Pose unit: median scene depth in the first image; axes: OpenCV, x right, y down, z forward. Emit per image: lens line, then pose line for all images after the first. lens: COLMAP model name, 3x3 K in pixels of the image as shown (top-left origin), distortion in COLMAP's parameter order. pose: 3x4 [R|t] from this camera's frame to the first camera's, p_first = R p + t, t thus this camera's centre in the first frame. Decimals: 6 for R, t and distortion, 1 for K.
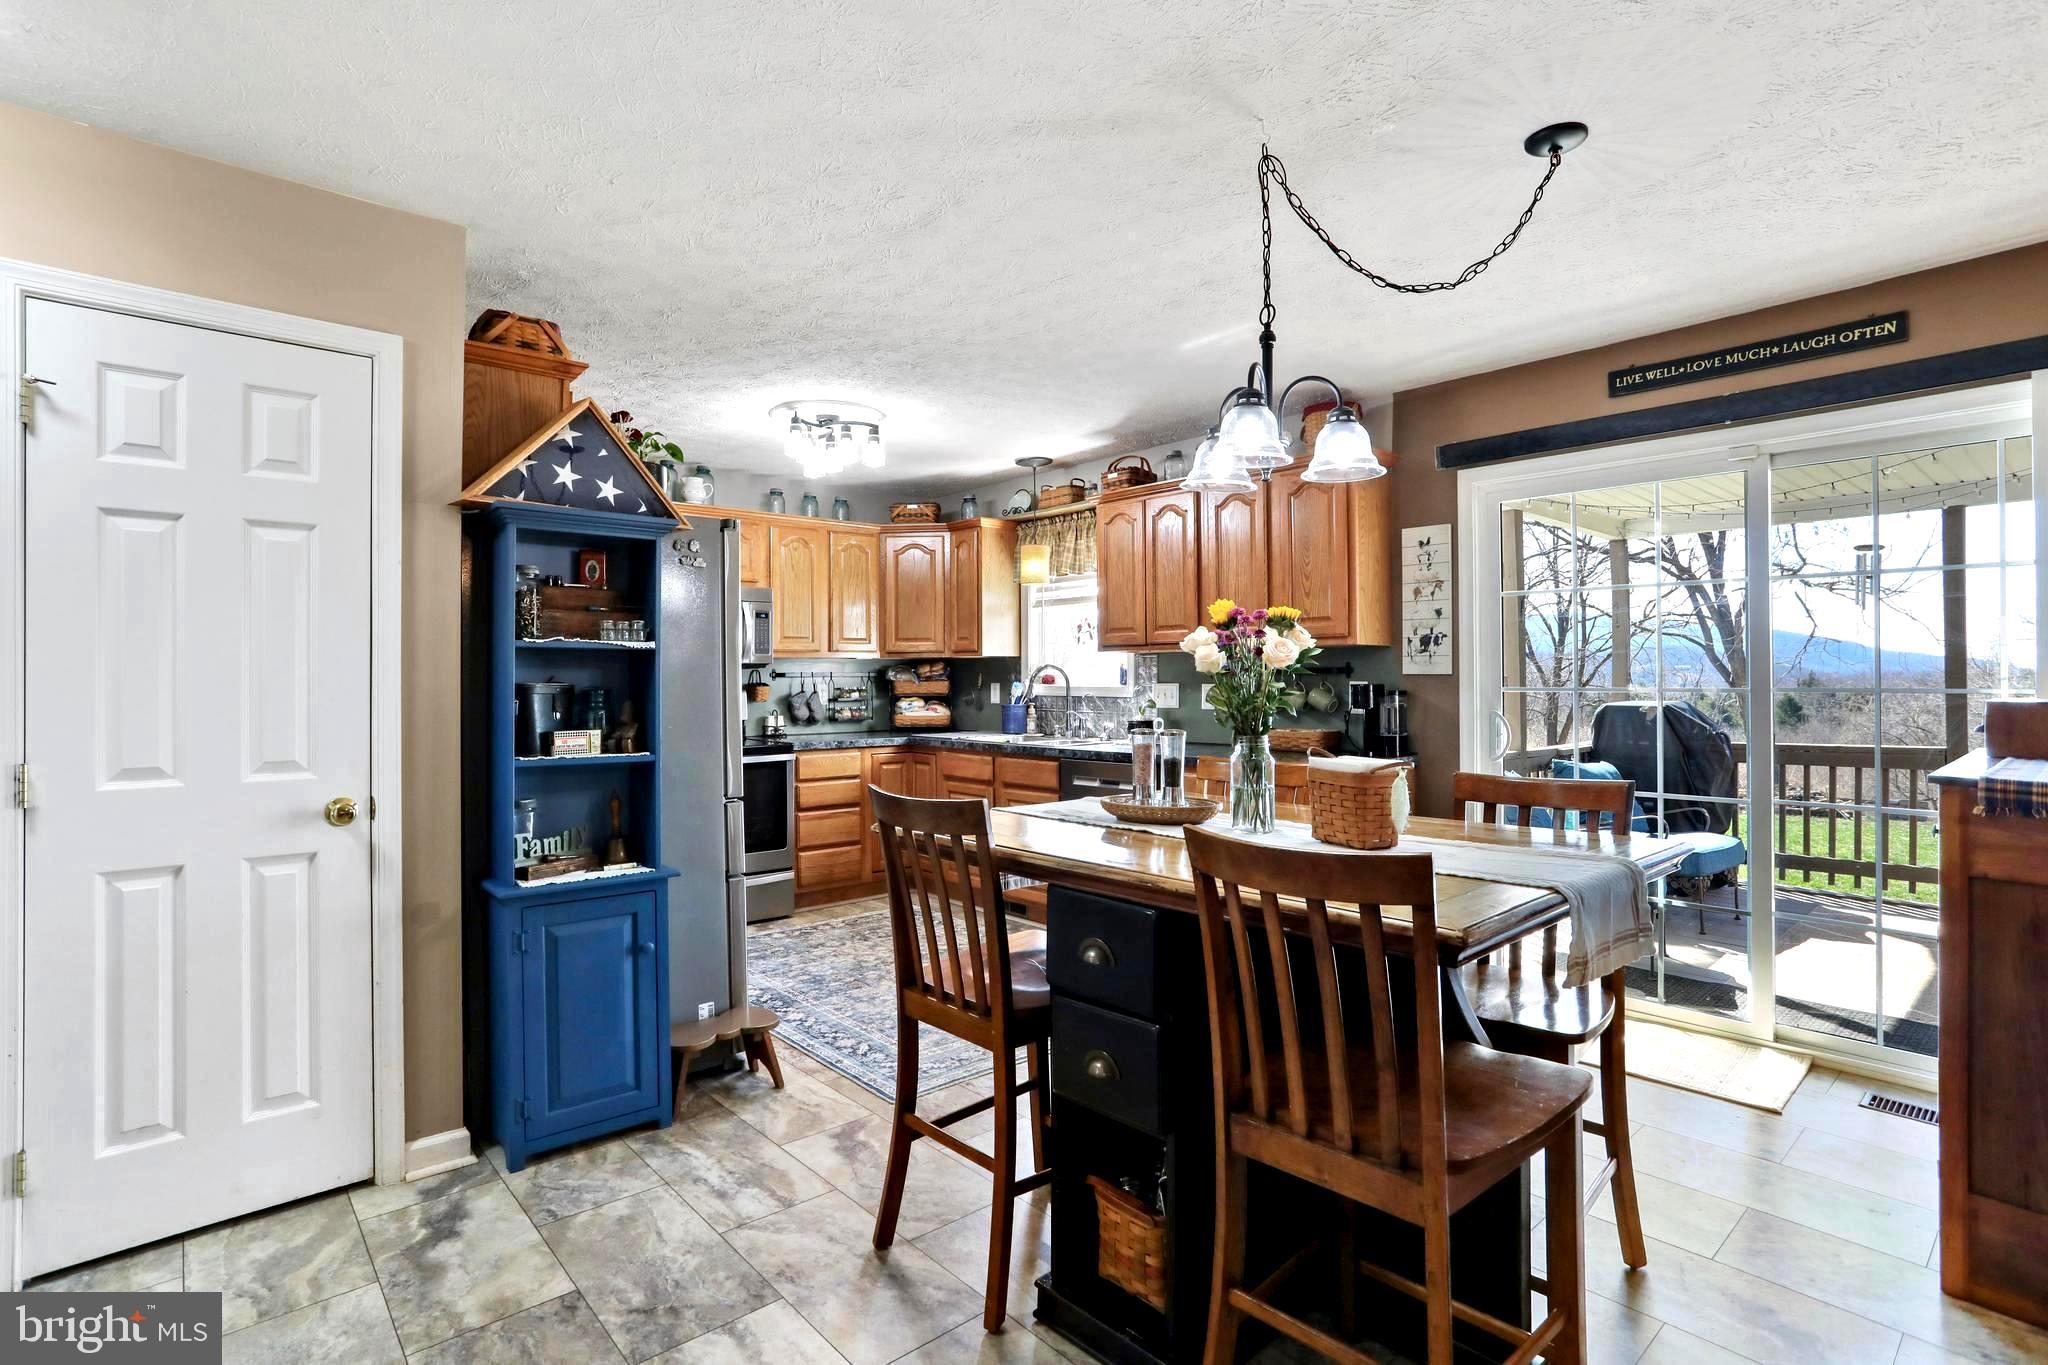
lens RADIAL K [[991.1, 0, 1020.8], [0, 991.1, 671.4], [0, 0, 1]] dist [-0.047098, 0.024036]
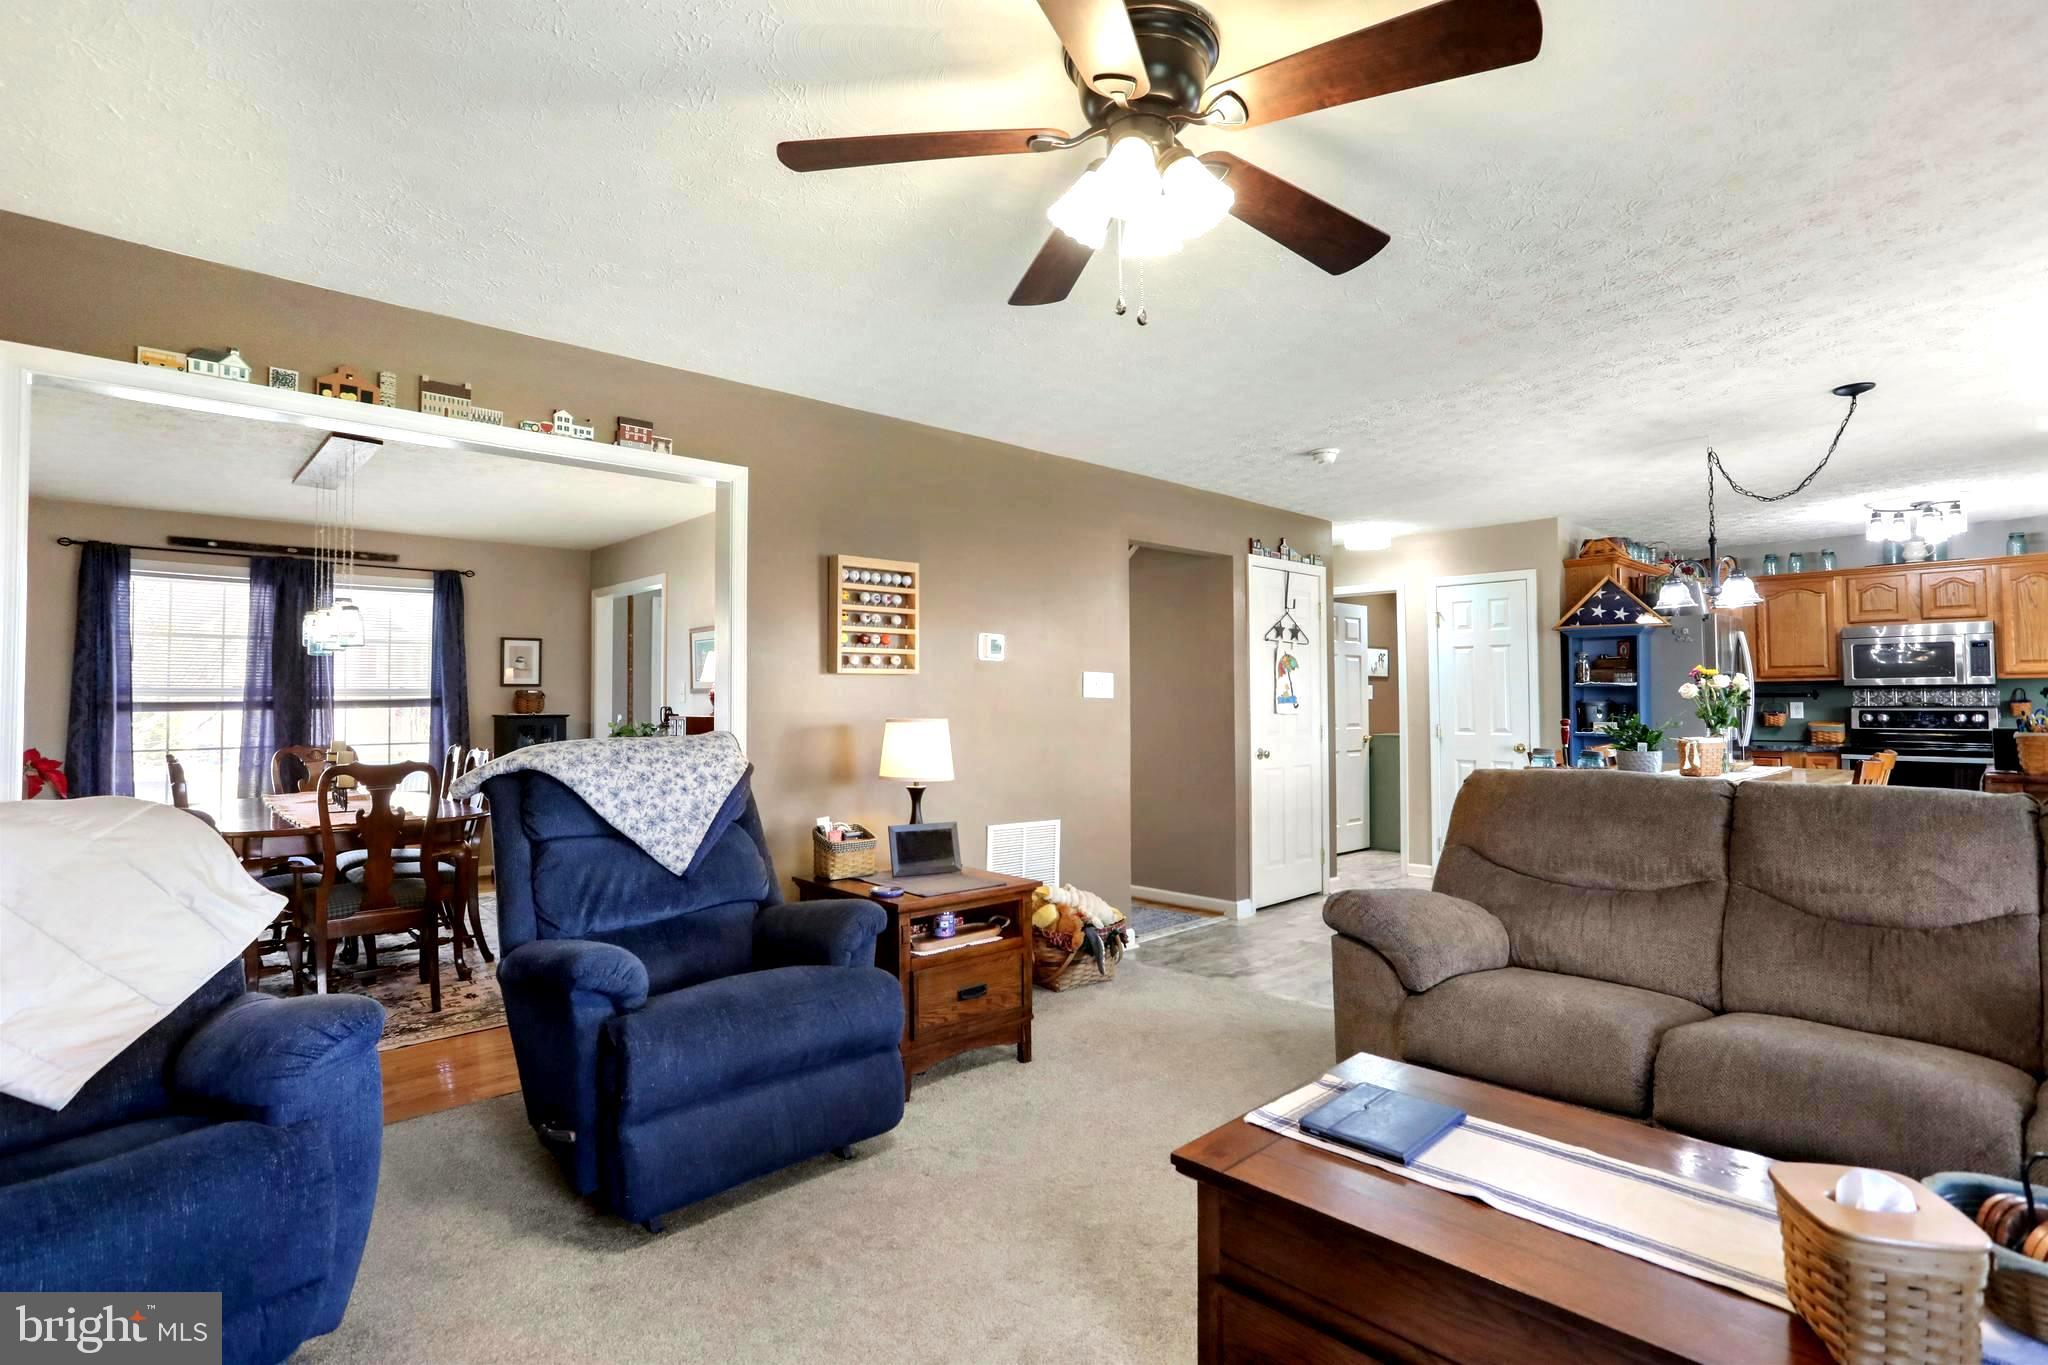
lens RADIAL K [[1013.7, 0, 1016.3], [0, 1013.7, 671.1], [0, 0, 1]] dist [-0.065722, 0.041001]
pose [[0.034760, -0.024409, -0.999098, 0.882883], [0.012944, 0.999629, -0.023972, -0.009899], [0.999312, -0.012099, 0.035063, -0.219417]]
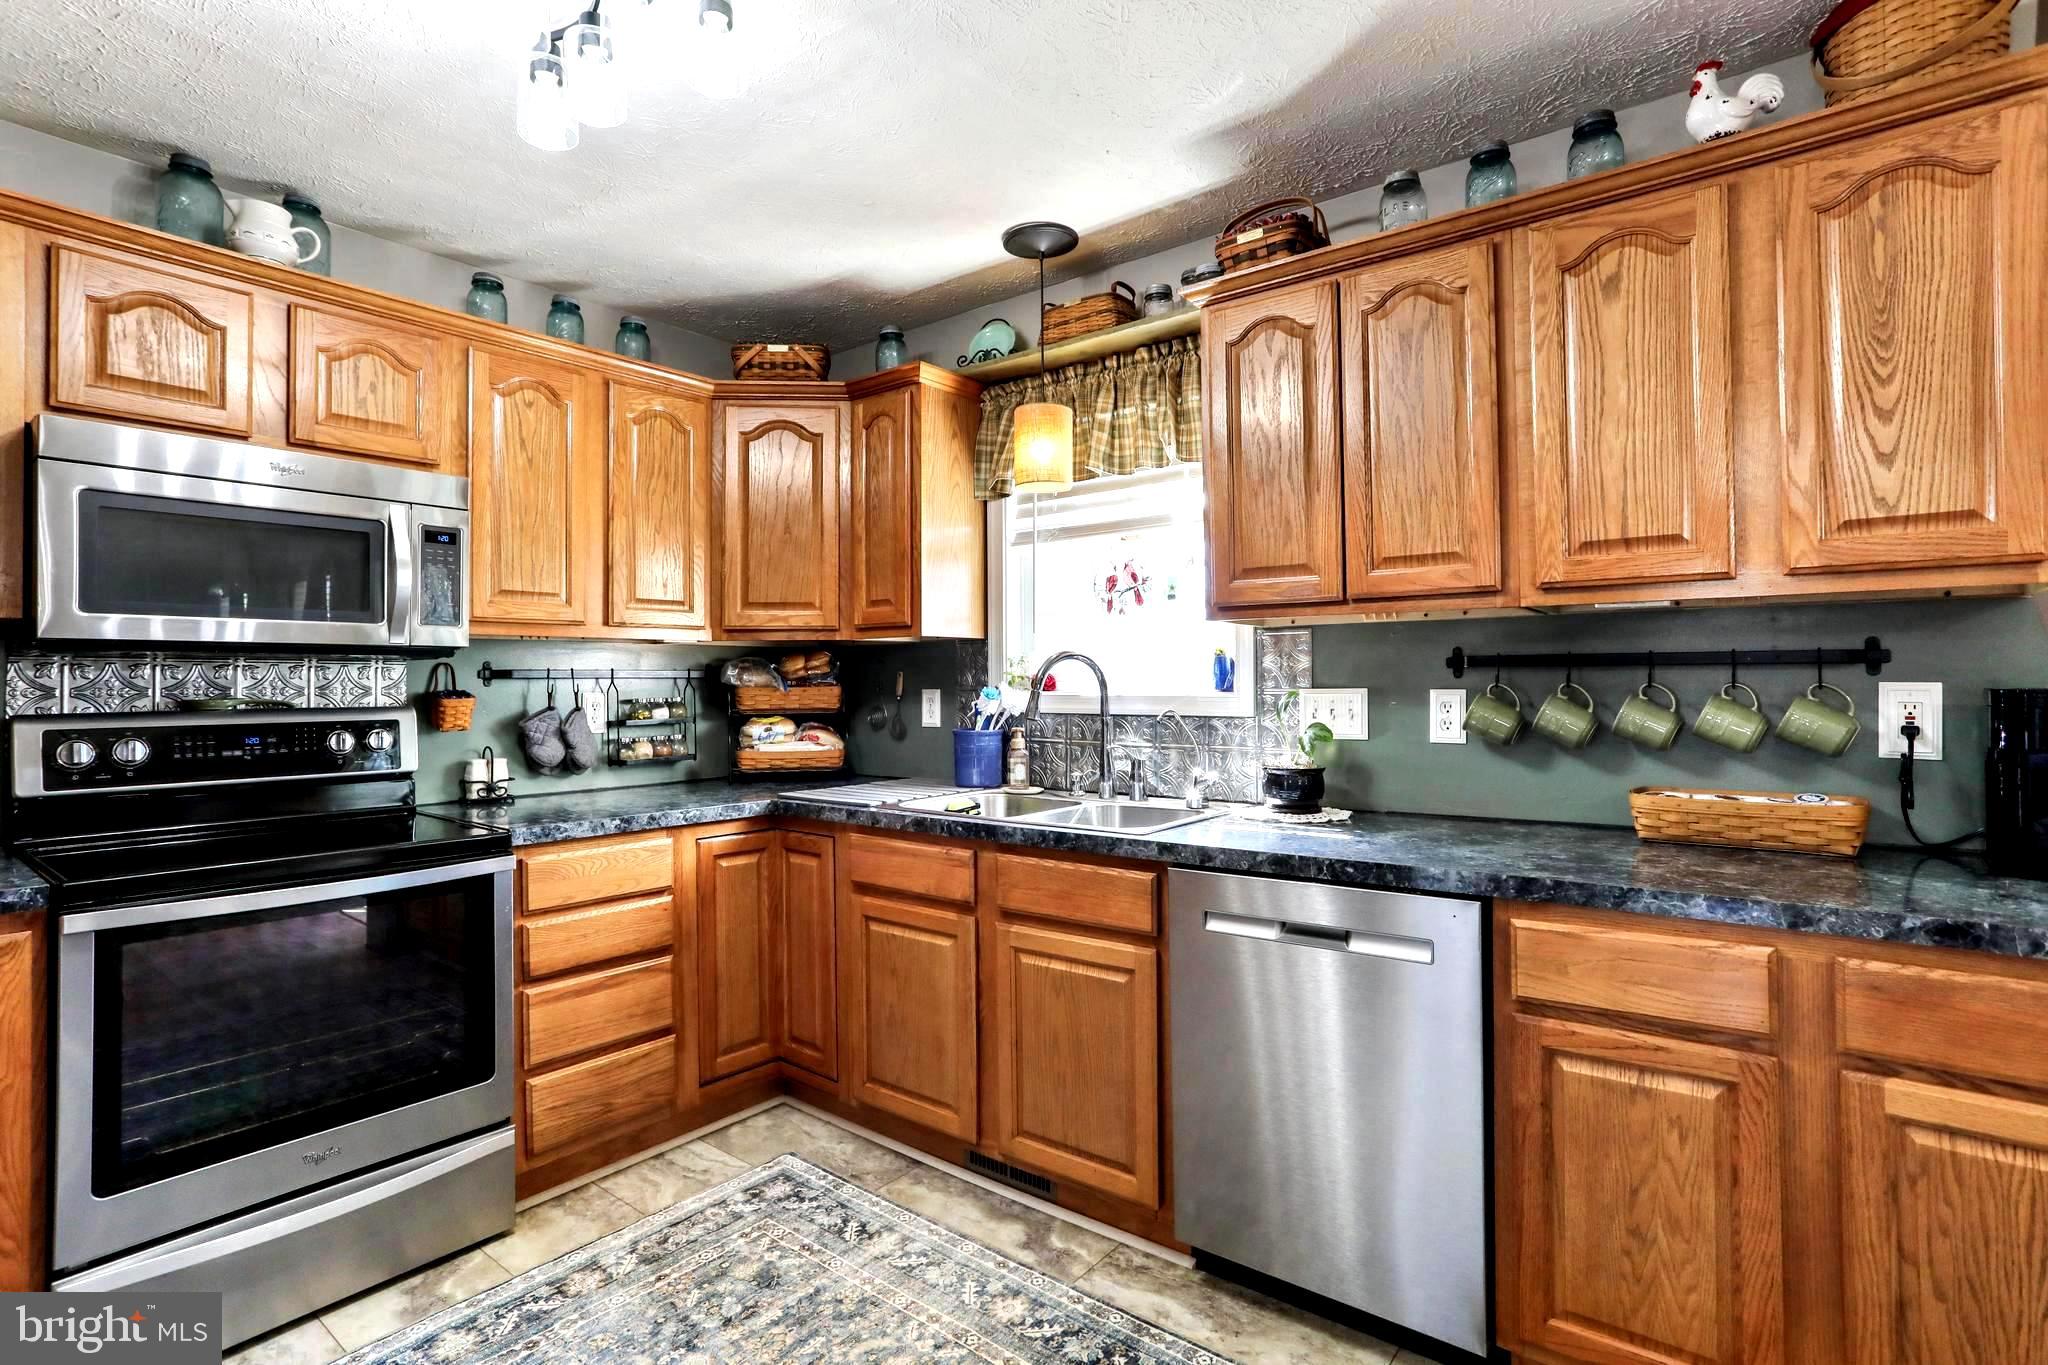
lens RADIAL K [[991.1, 0, 1020.8], [0, 991.1, 671.4], [0, 0, 1]] dist [-0.047098, 0.024036]
pose [[0.983607, -0.000824, 0.180321, -0.083694], [0.001767, 0.999986, -0.005072, 0.005400], [-0.180314, 0.005308, 0.983595, 0.510547]]
